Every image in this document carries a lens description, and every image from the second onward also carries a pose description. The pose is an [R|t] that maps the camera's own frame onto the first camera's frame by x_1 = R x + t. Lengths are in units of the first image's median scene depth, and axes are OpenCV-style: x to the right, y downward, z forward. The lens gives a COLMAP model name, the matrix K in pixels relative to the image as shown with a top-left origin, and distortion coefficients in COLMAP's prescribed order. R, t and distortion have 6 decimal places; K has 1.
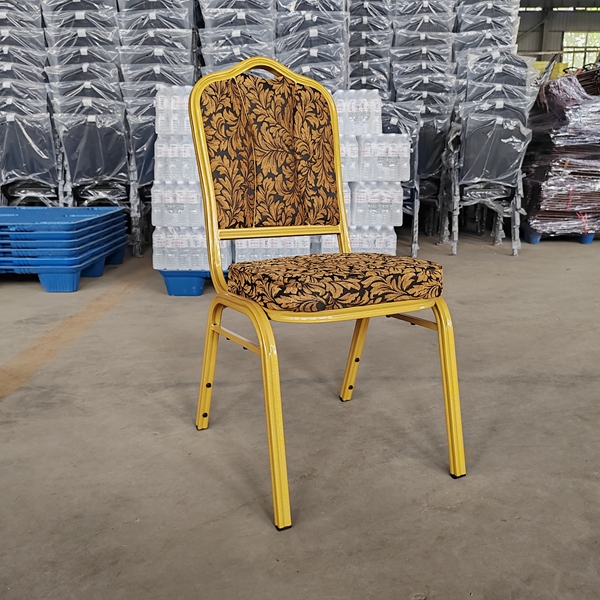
lens RADIAL K [[595.3, 0, 300.9], [0, 595.3, 302.1], [0, 0, 1]] dist [0.019779, 0.000000]
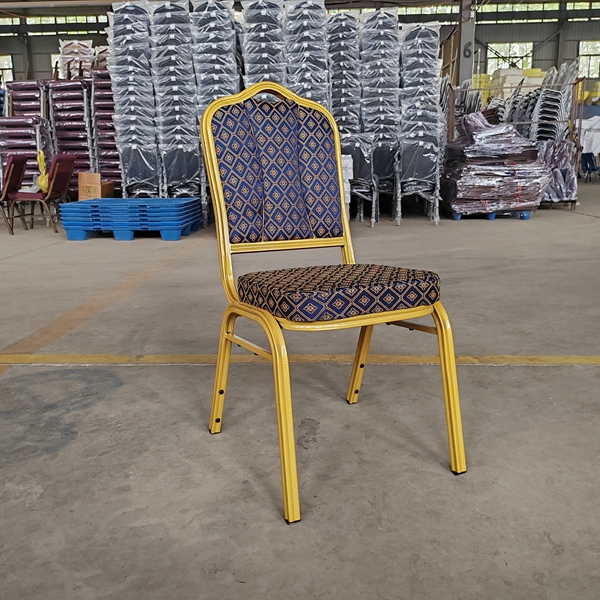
lens RADIAL K [[595.3, 0, 298.0], [0, 595.3, 299.6], [0, 0, 1]] dist [0.019779, 0.000000]
pose [[0.998277, -0.001939, -0.058647, 0.081774], [0.001079, 0.999891, -0.014706, 0.148722], [0.058669, 0.014617, 0.998170, -0.643034]]
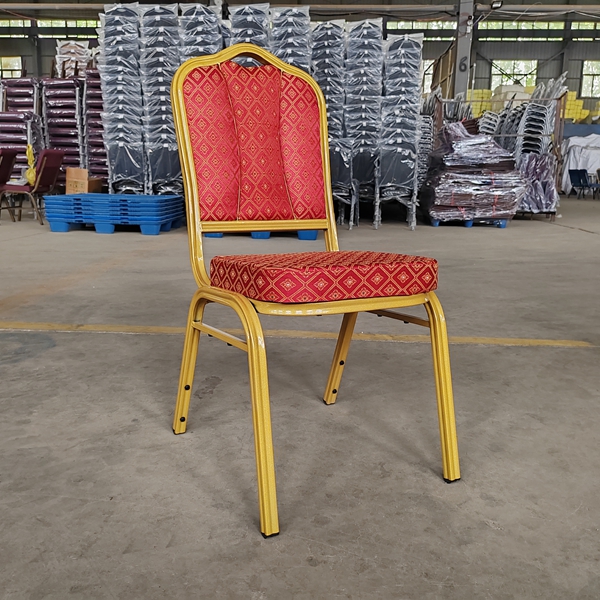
lens RADIAL K [[595.3, 0, 298.9], [0, 595.3, 300.8], [0, 0, 1]] dist [0.019779, 0.000000]
pose [[0.997629, 0.030185, -0.061841, 0.155252], [-0.032021, 0.999069, -0.028922, 0.178620], [0.060910, 0.030834, 0.997667, -0.677643]]
